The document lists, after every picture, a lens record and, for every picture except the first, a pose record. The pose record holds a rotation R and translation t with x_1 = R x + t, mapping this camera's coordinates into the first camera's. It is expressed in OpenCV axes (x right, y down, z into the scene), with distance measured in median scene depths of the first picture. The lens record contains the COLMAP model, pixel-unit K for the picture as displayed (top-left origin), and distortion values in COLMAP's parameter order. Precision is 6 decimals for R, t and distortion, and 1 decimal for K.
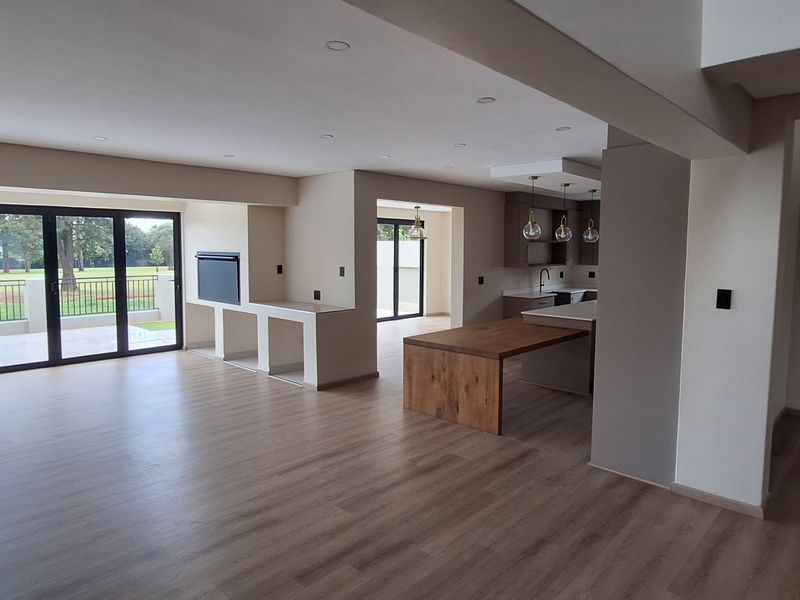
lens RADIAL K [[516.7, 0, 400.5], [0, 516.7, 289.9], [0, 0, 1]] dist [-0.013243, 0.005977]
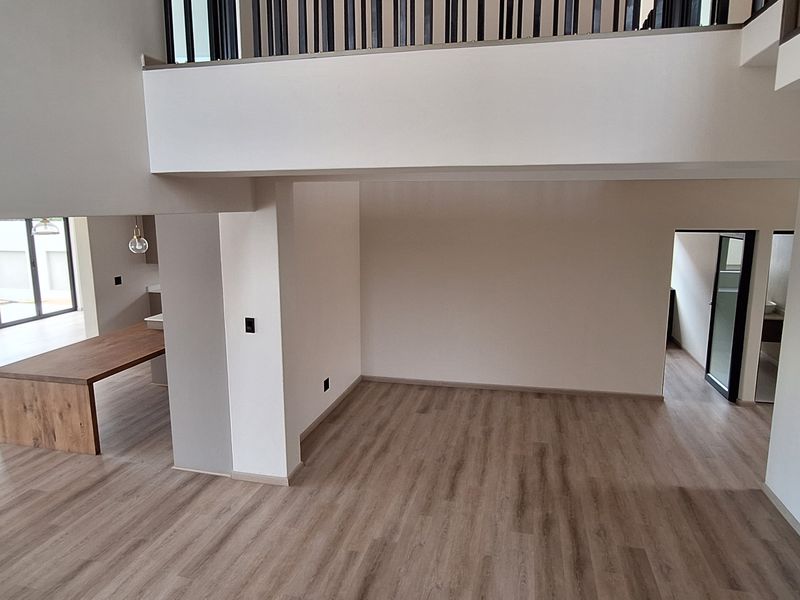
lens RADIAL K [[516.7, 0, 400.5], [0, 516.7, 289.9], [0, 0, 1]] dist [-0.013243, 0.005977]
pose [[0.861154, -0.087030, 0.500838, 0.229426], [0.046249, 0.994563, 0.093301, -0.121071], [-0.506235, -0.057184, 0.860497, -0.192254]]
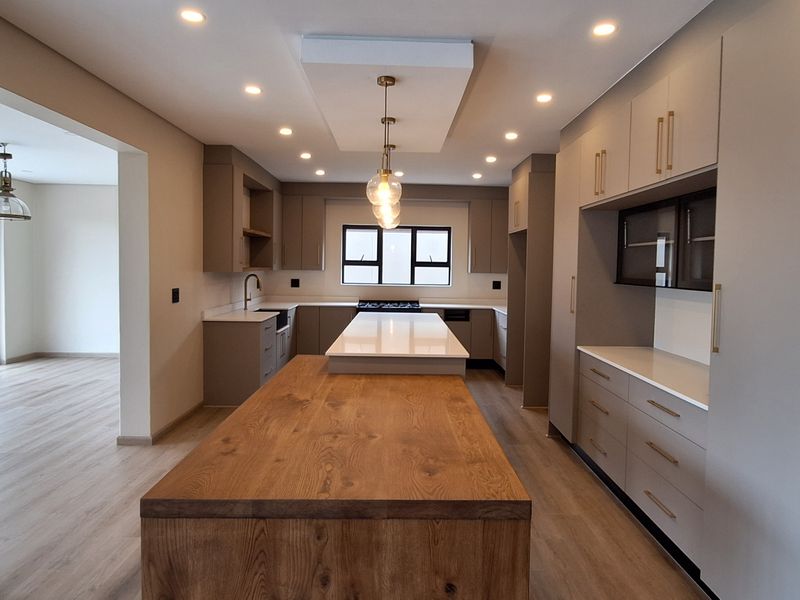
lens RADIAL K [[527.0, 0, 411.0], [0, 527.0, 269.8], [0, 0, 1]] dist [-0.004520, 0.000937]
pose [[0.701251, 0.000679, 0.712914, -0.116123], [0.042425, 0.998188, -0.042681, -0.019814], [-0.711651, 0.060175, 0.699951, 0.792576]]
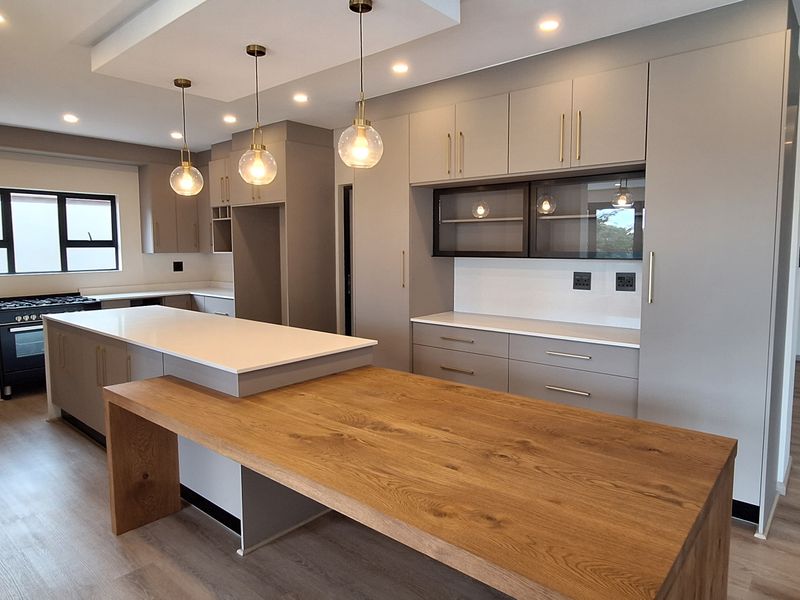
lens RADIAL K [[516.7, 0, 400.5], [0, 516.7, 289.9], [0, 0, 1]] dist [-0.013243, 0.005977]
pose [[-0.060351, -0.093175, 0.993819, -0.230036], [0.083037, 0.991714, 0.098021, -0.081444], [-0.994717, 0.088440, -0.052114, 1.587316]]
